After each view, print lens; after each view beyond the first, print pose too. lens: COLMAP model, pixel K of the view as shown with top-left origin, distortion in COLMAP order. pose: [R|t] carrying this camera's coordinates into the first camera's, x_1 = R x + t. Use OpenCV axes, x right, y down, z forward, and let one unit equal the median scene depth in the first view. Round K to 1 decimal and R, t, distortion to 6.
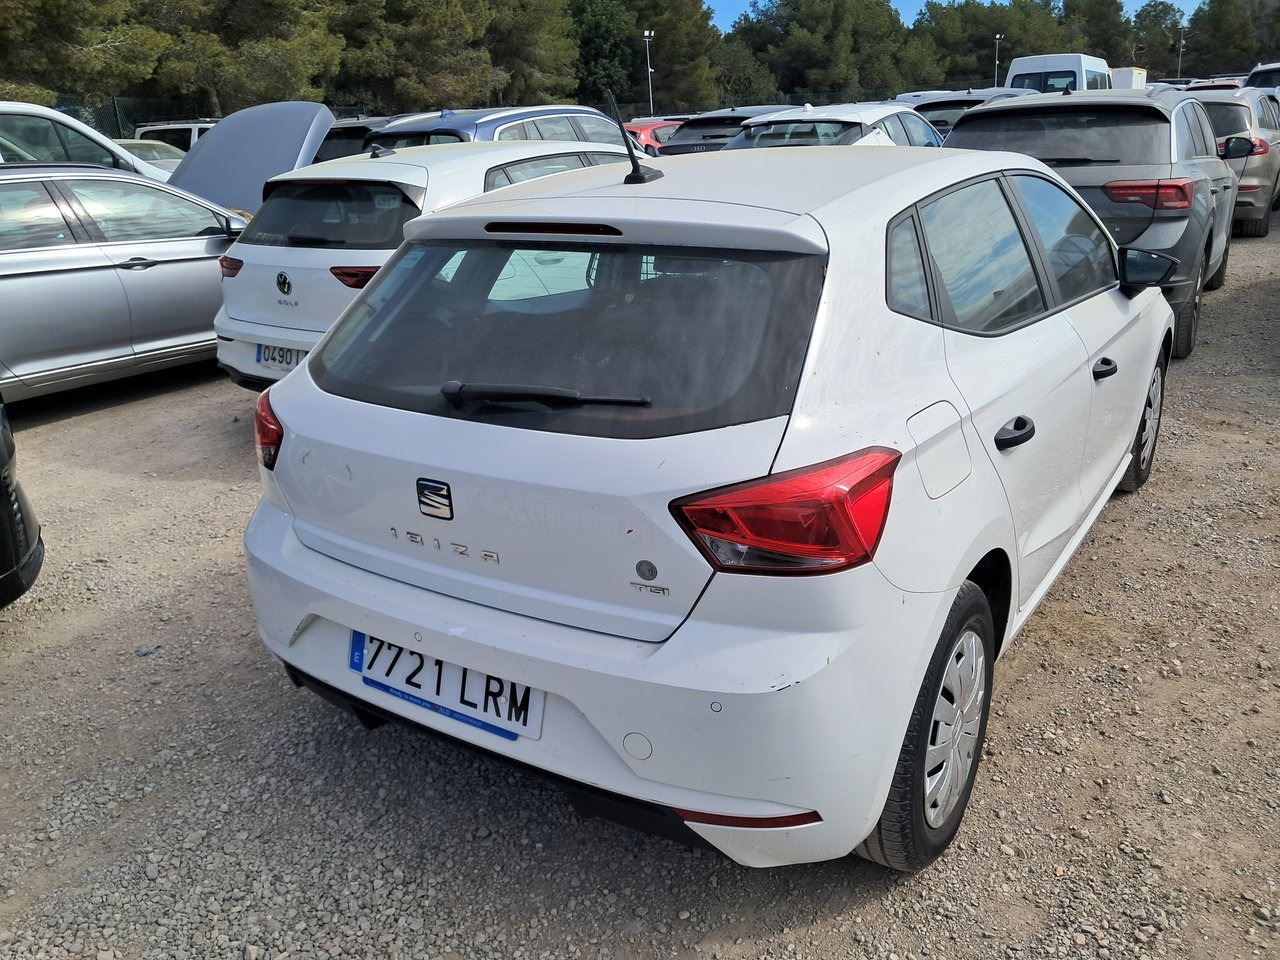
lens RADIAL K [[1014.8, 0, 640.0], [0, 1014.8, 480.0], [0, 0, 1]] dist [0.014867, -0.007246]
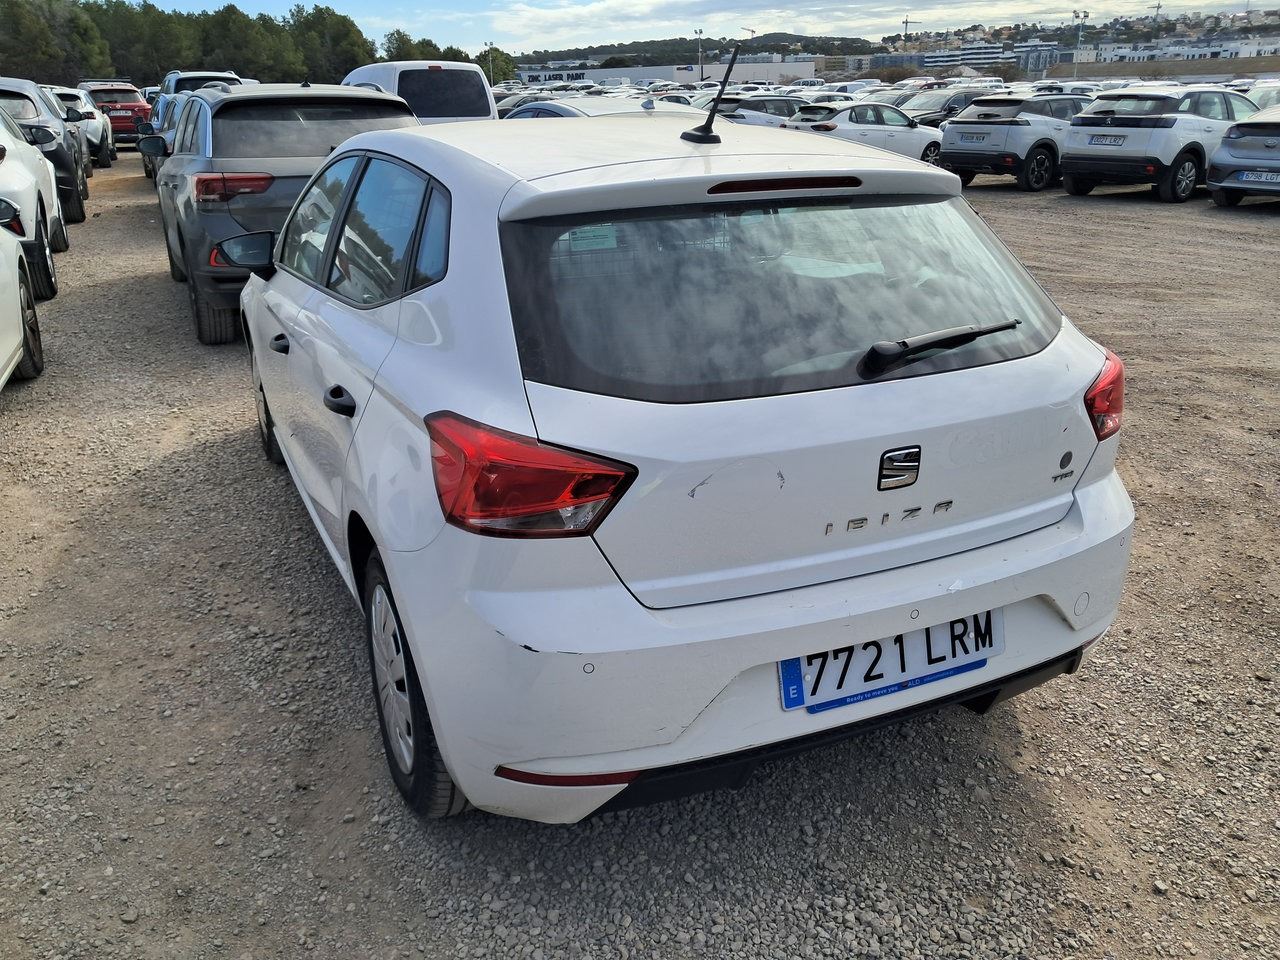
lens RADIAL K [[965.4, 0, 640.0], [0, 965.4, 480.0], [0, 0, 1]] dist [0.004346, 0.001874]
pose [[0.539406, -0.267884, 0.798298, -1.037856], [0.257374, 0.955126, 0.146604, -0.162274], [-0.801748, 0.126382, 0.584147, 0.662148]]
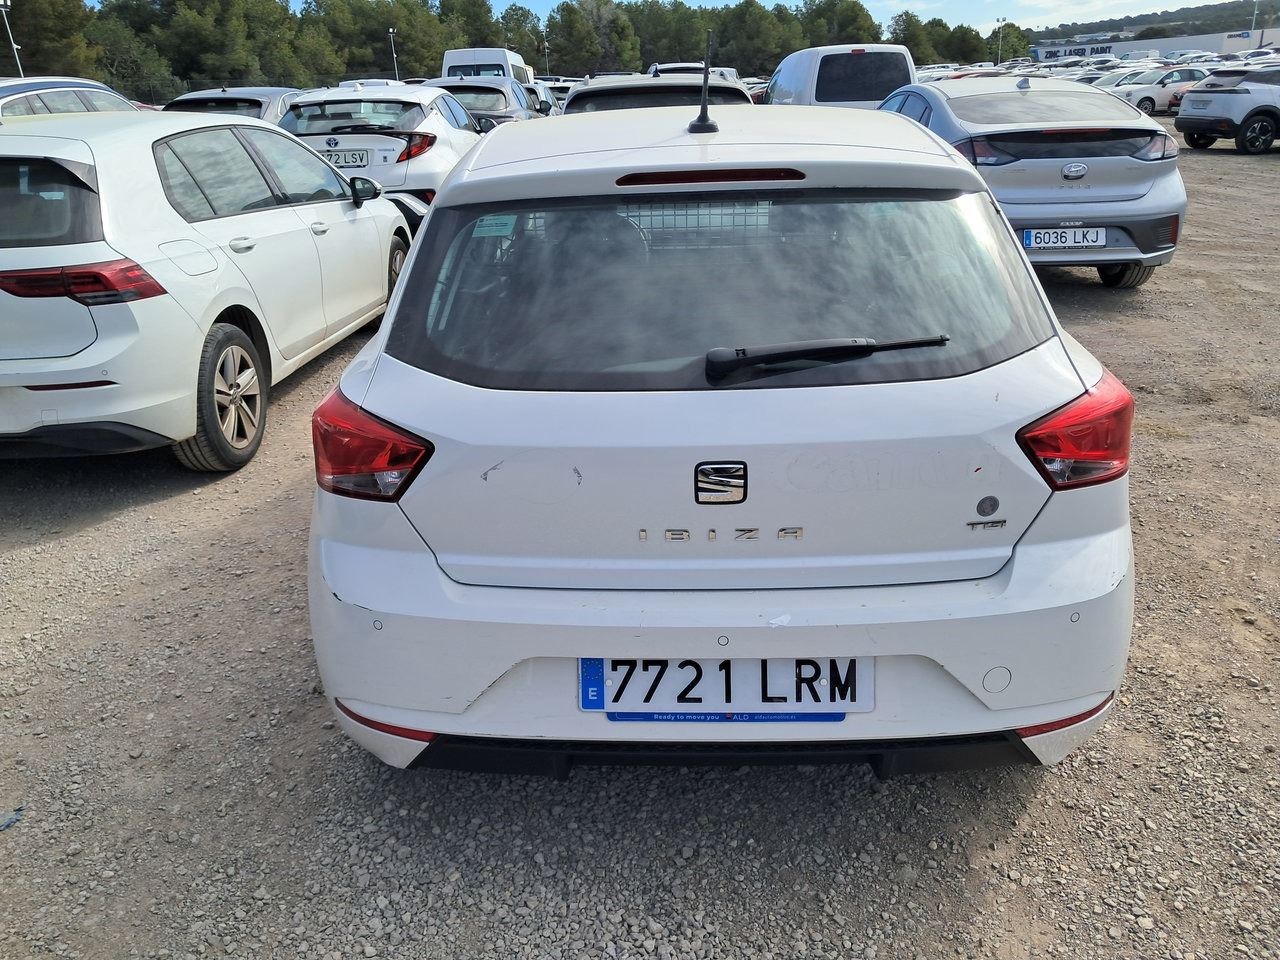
lens RADIAL K [[974.7, 0, 670.1], [0, 974.7, 466.1], [0, 0, 1]] dist [0.037471, -0.058210]
pose [[0.849469, -0.171125, 0.499118, -0.650374], [0.166554, 0.984547, 0.054093, -0.047708], [-0.500662, 0.037180, 0.864844, 0.286843]]
